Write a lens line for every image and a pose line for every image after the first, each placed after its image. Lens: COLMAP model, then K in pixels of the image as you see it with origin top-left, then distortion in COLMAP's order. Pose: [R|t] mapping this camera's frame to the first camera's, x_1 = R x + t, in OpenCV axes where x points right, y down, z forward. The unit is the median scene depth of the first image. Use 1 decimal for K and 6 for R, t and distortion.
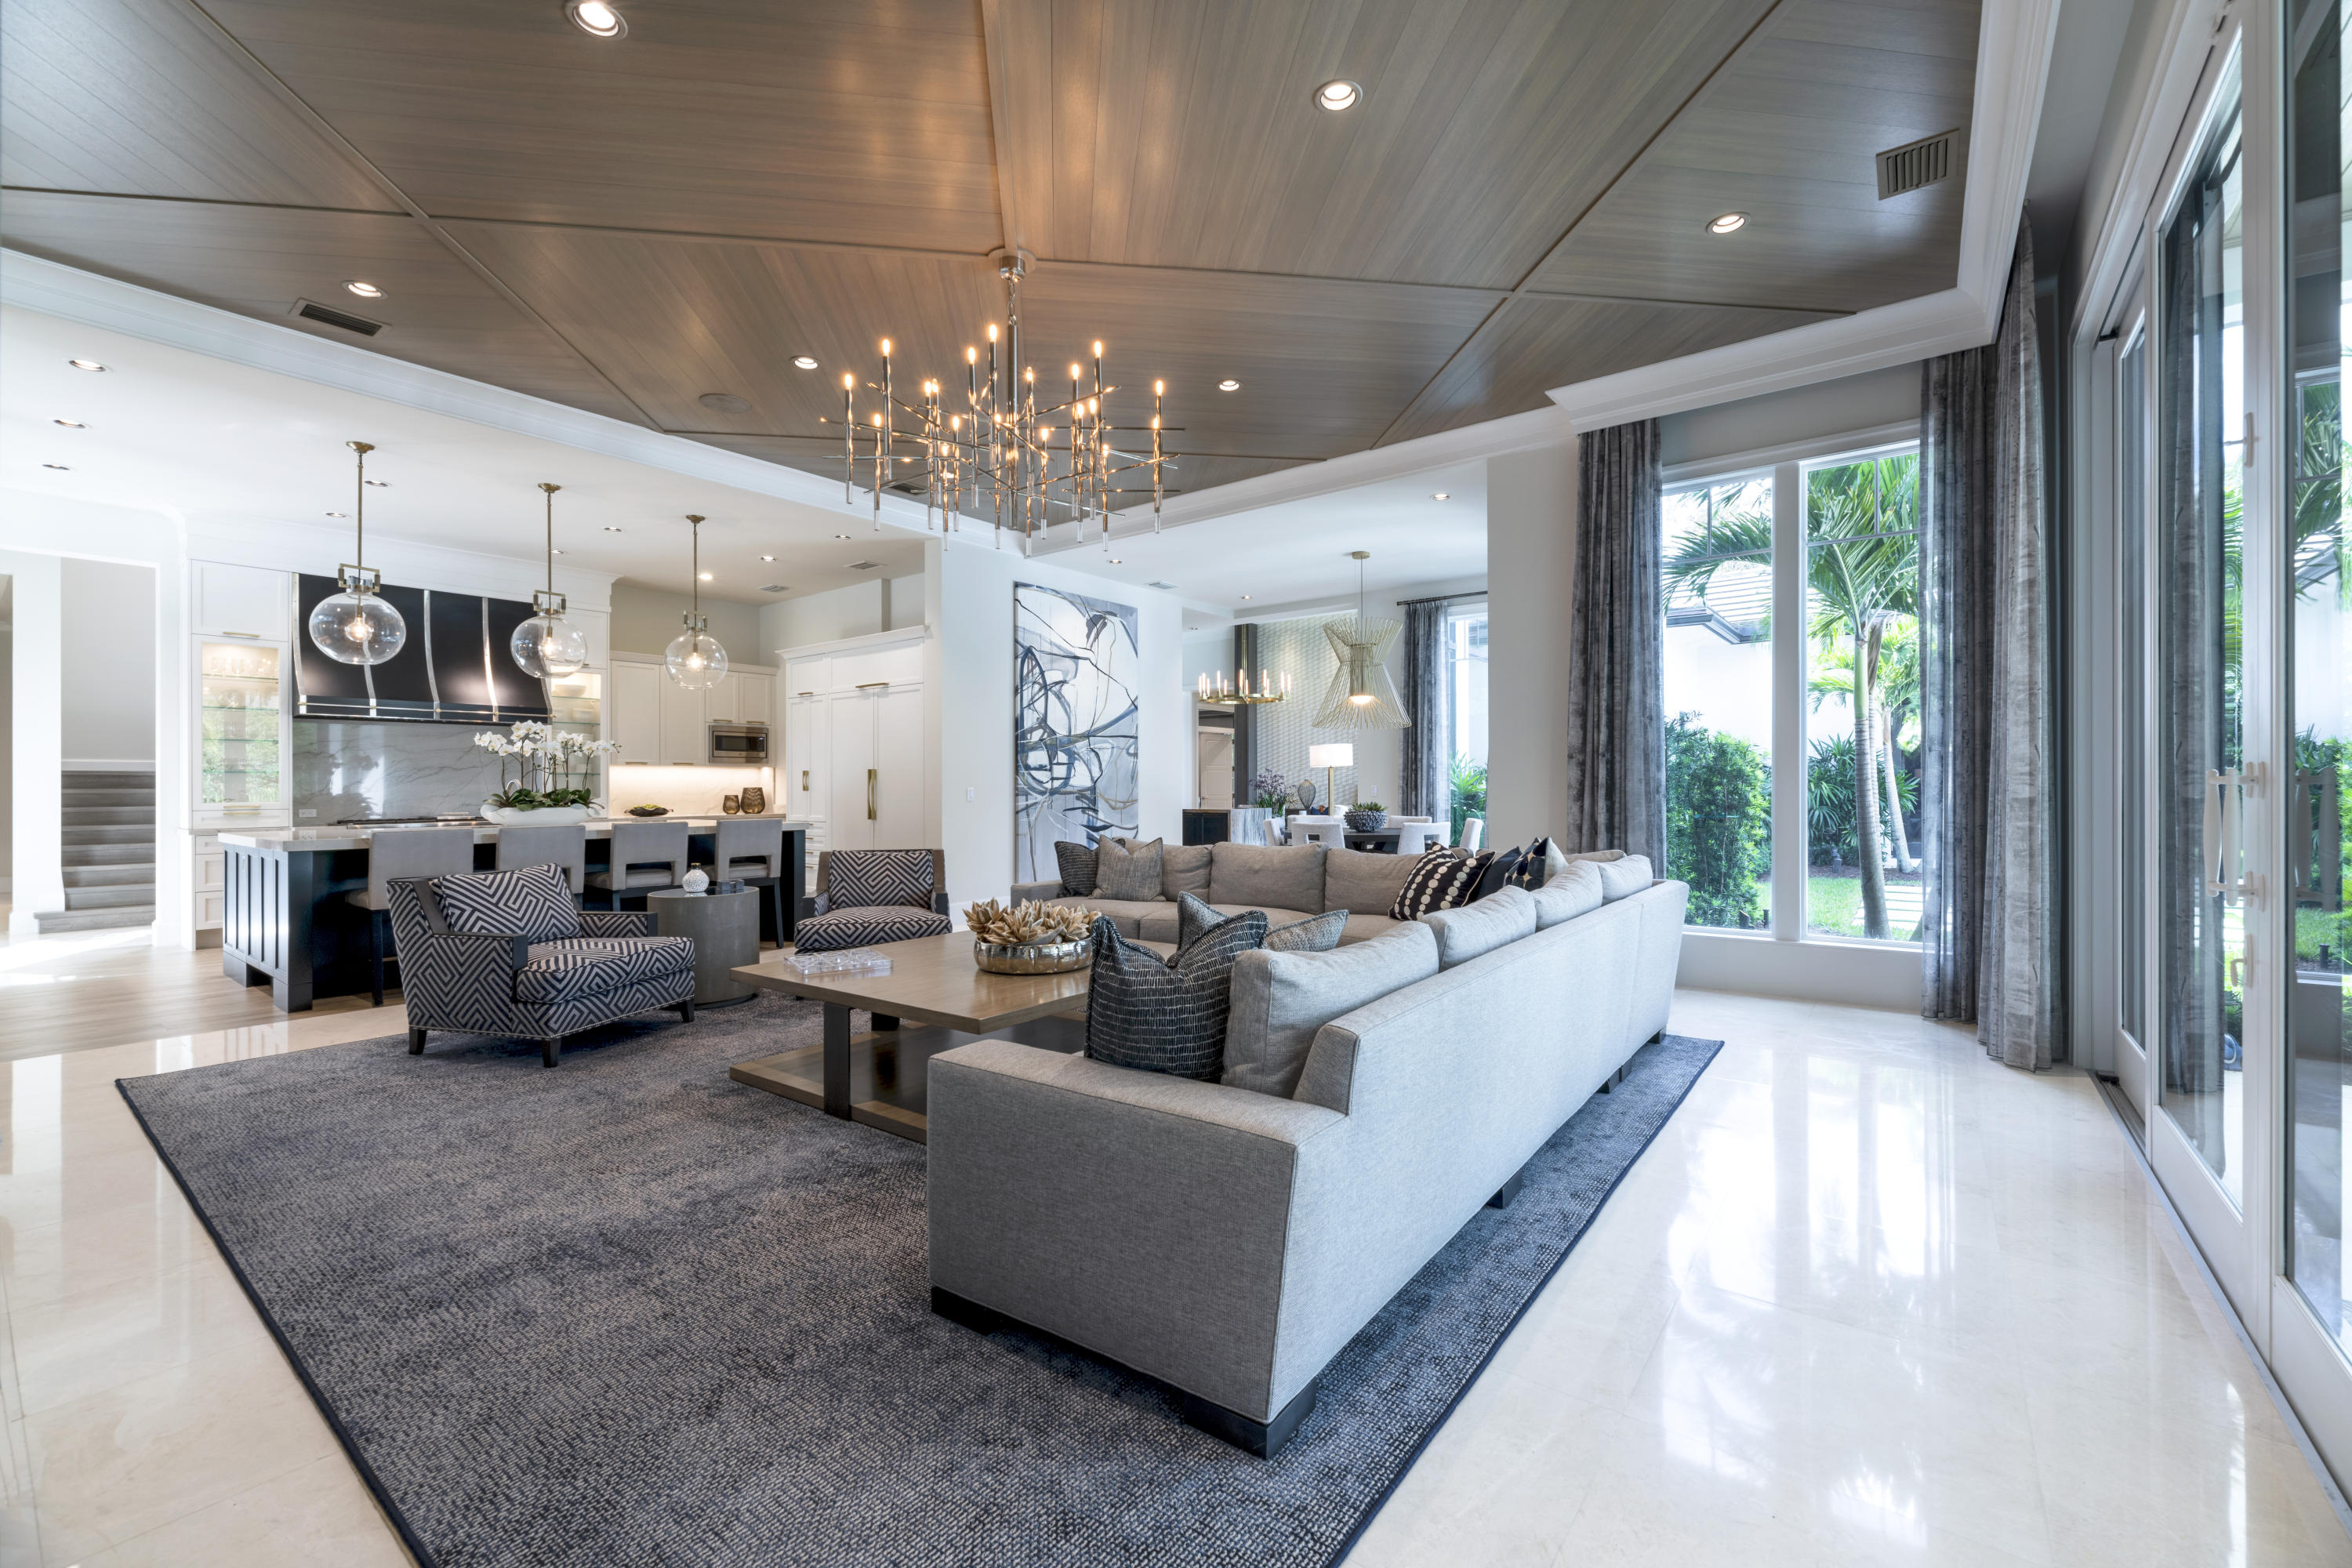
lens RADIAL K [[957.2, 0, 1169.7], [0, 957.2, 779.1], [0, 0, 1]] dist [0.009607, -0.000823]
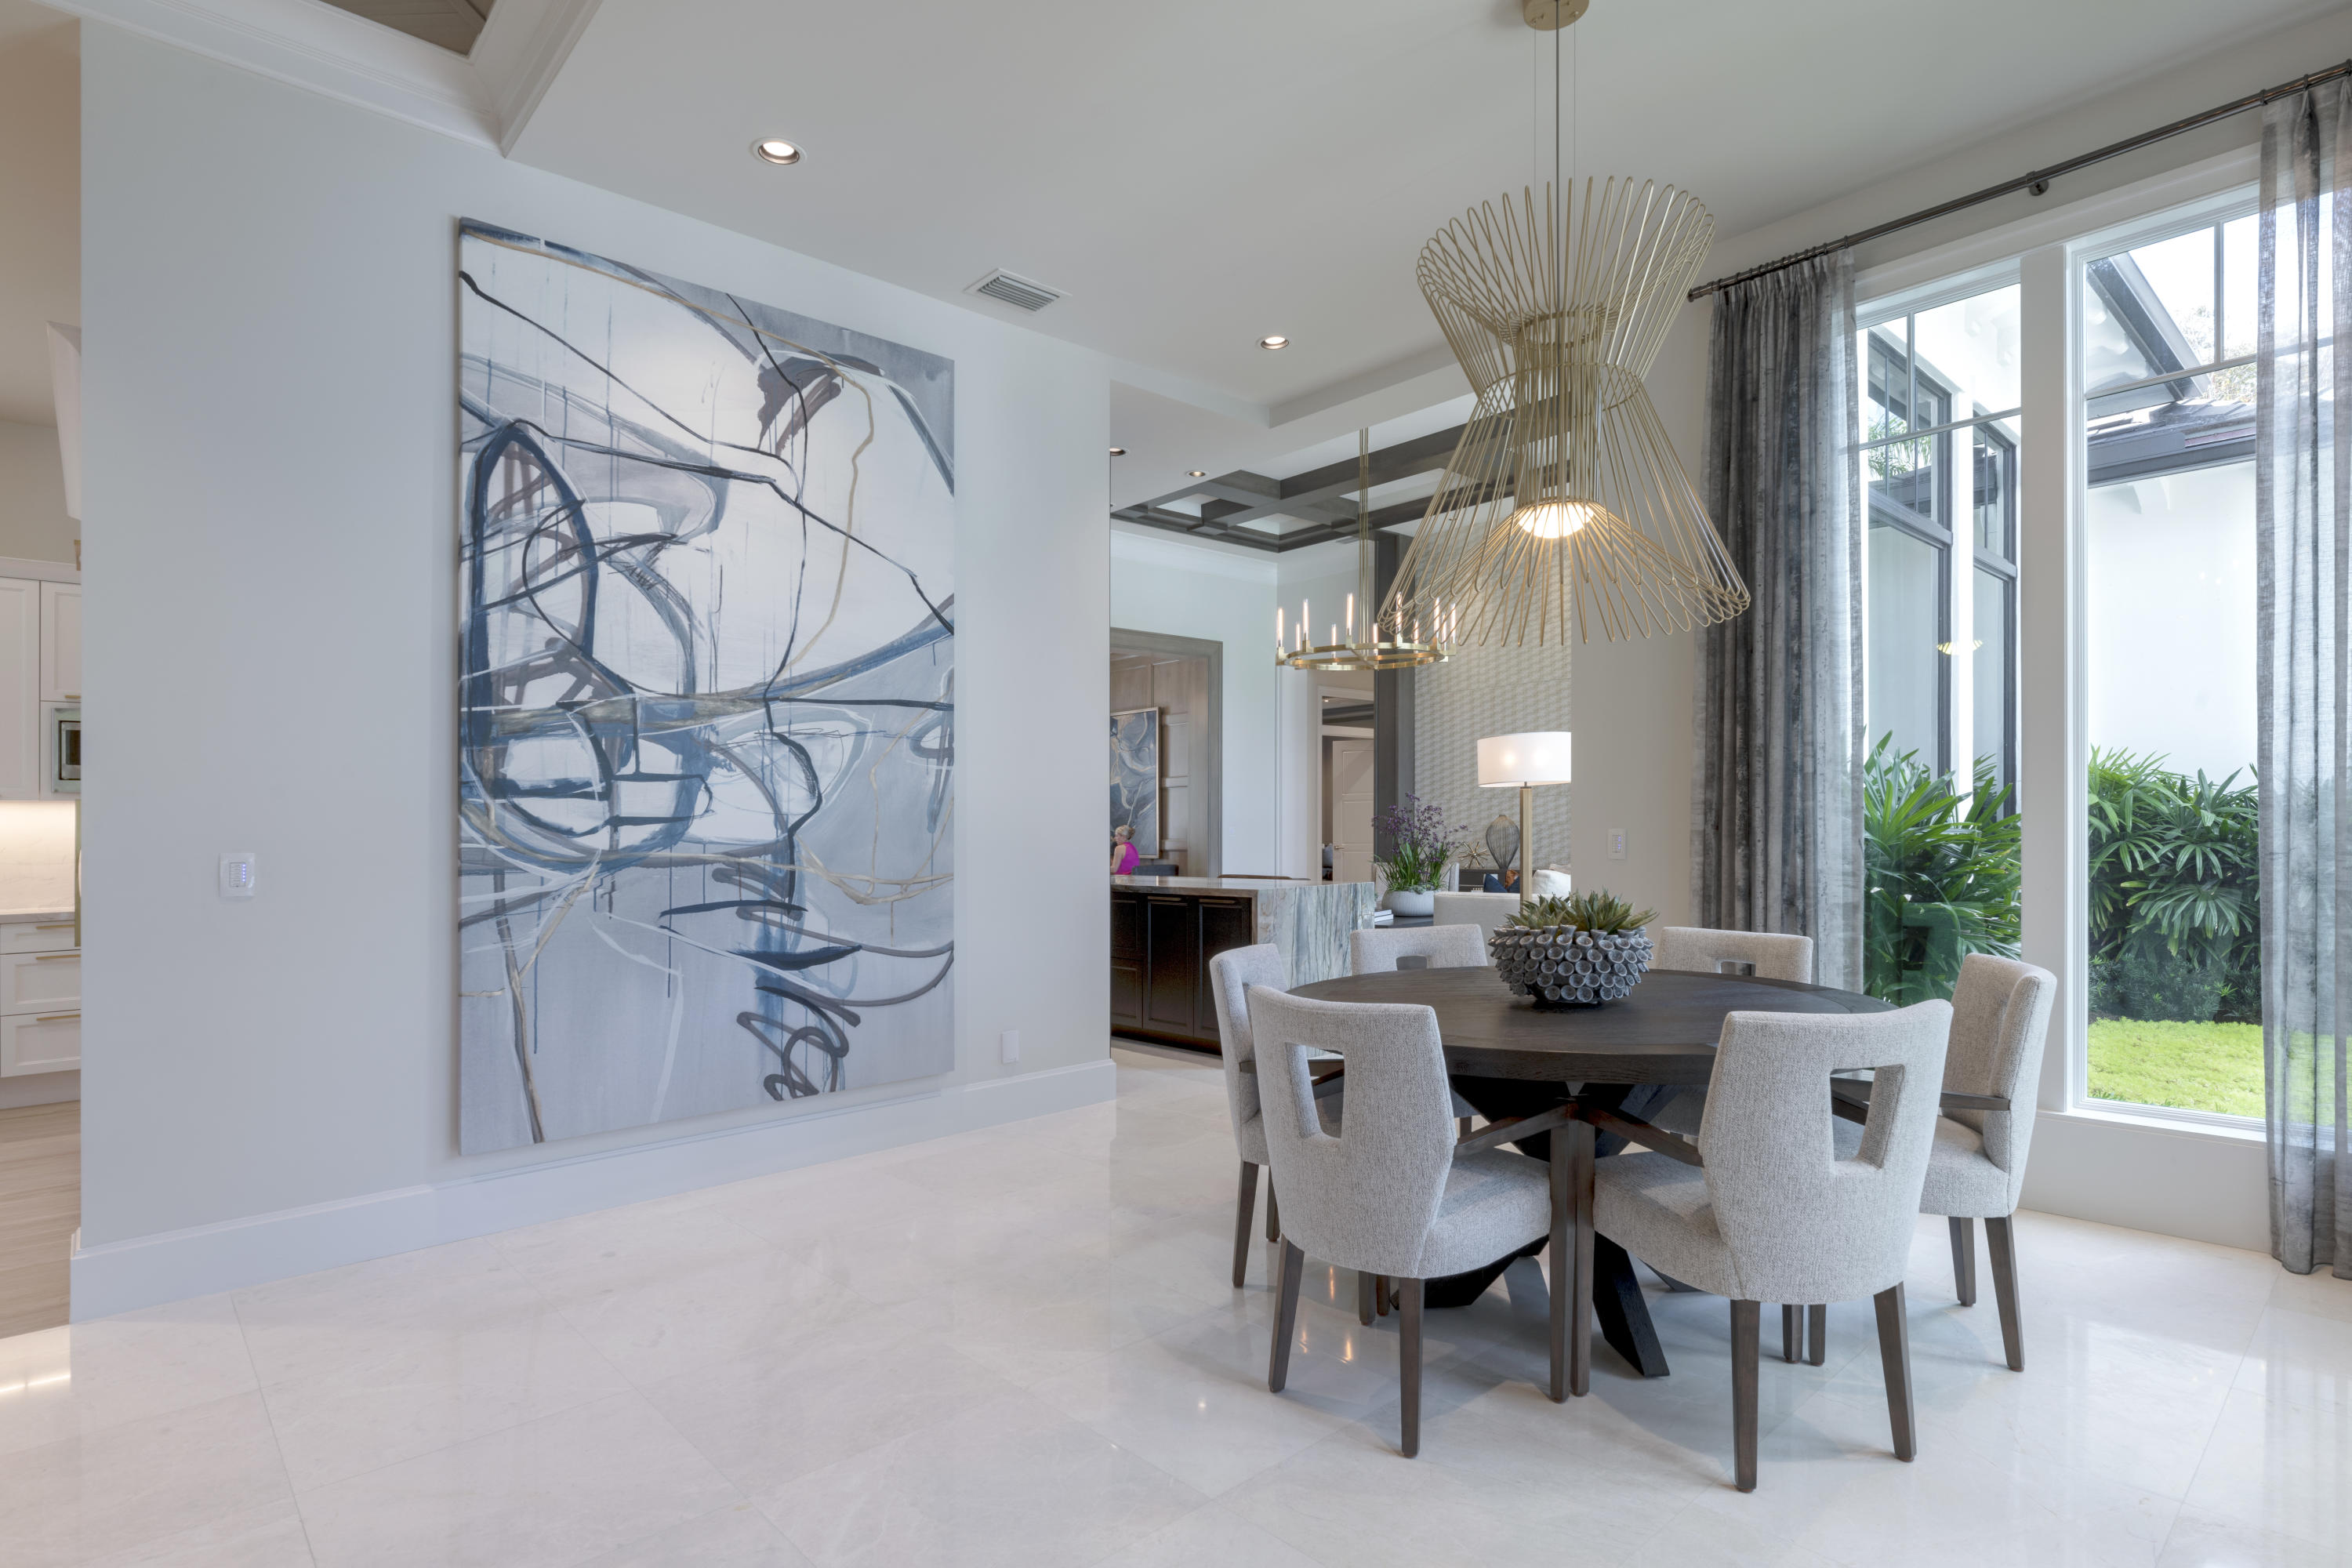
lens RADIAL K [[1200.9, 0, 1176.7], [0, 1200.9, 859.1], [0, 0, 1]] dist [0.004543, 0.000380]
pose [[0.986857, -0.006144, -0.161480, 0.141527], [0.011478, 0.999418, 0.032119, 0.001660], [0.161188, -0.033550, 0.986353, 0.609610]]
